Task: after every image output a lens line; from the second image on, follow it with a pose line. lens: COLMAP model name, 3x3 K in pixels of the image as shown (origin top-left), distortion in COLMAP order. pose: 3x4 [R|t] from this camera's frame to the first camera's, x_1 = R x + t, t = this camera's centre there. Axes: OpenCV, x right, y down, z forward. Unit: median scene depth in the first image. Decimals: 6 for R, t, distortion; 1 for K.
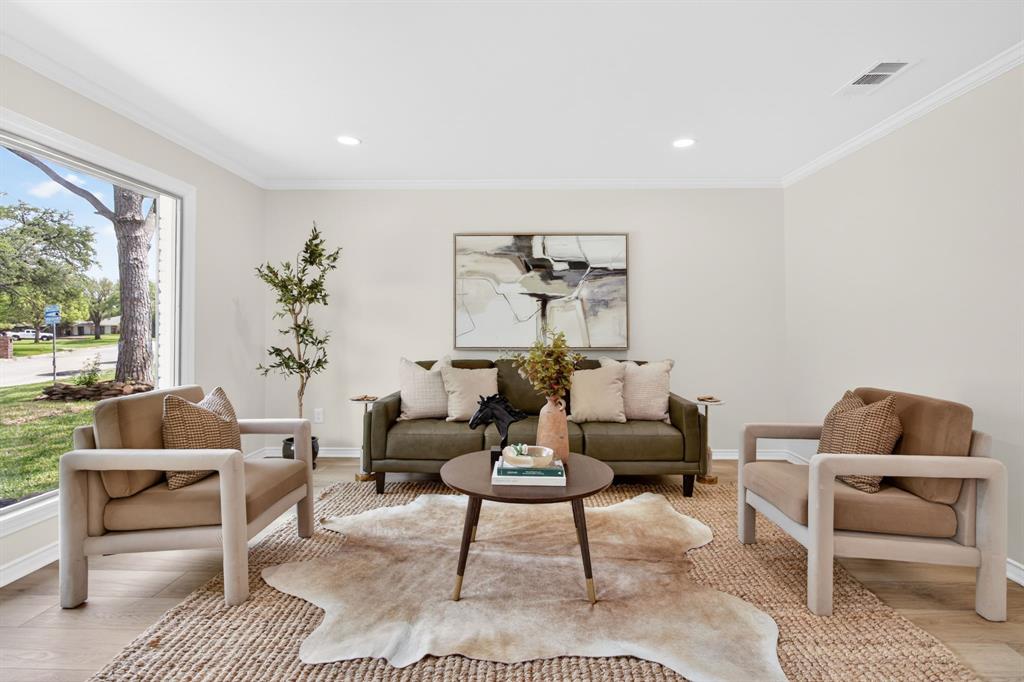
lens RADIAL K [[494.3, 0, 526.7], [0, 494.3, 328.9], [0, 0, 1]] dist [-0.001951, -0.000631]
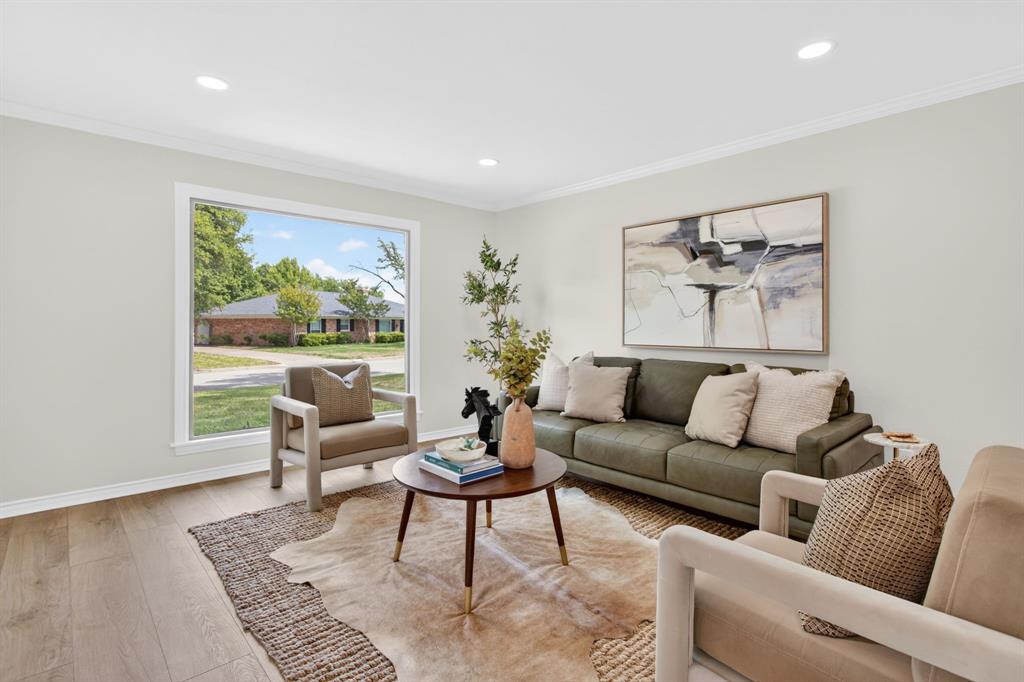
lens RADIAL K [[494.3, 0, 535.7], [0, 494.3, 323.4], [0, 0, 1]] dist [-0.001951, -0.000631]
pose [[0.710702, -0.001002, -0.703492, 0.413543], [-0.004898, 0.999968, -0.006372, 0.003135], [0.703476, 0.007975, 0.710674, 0.191541]]
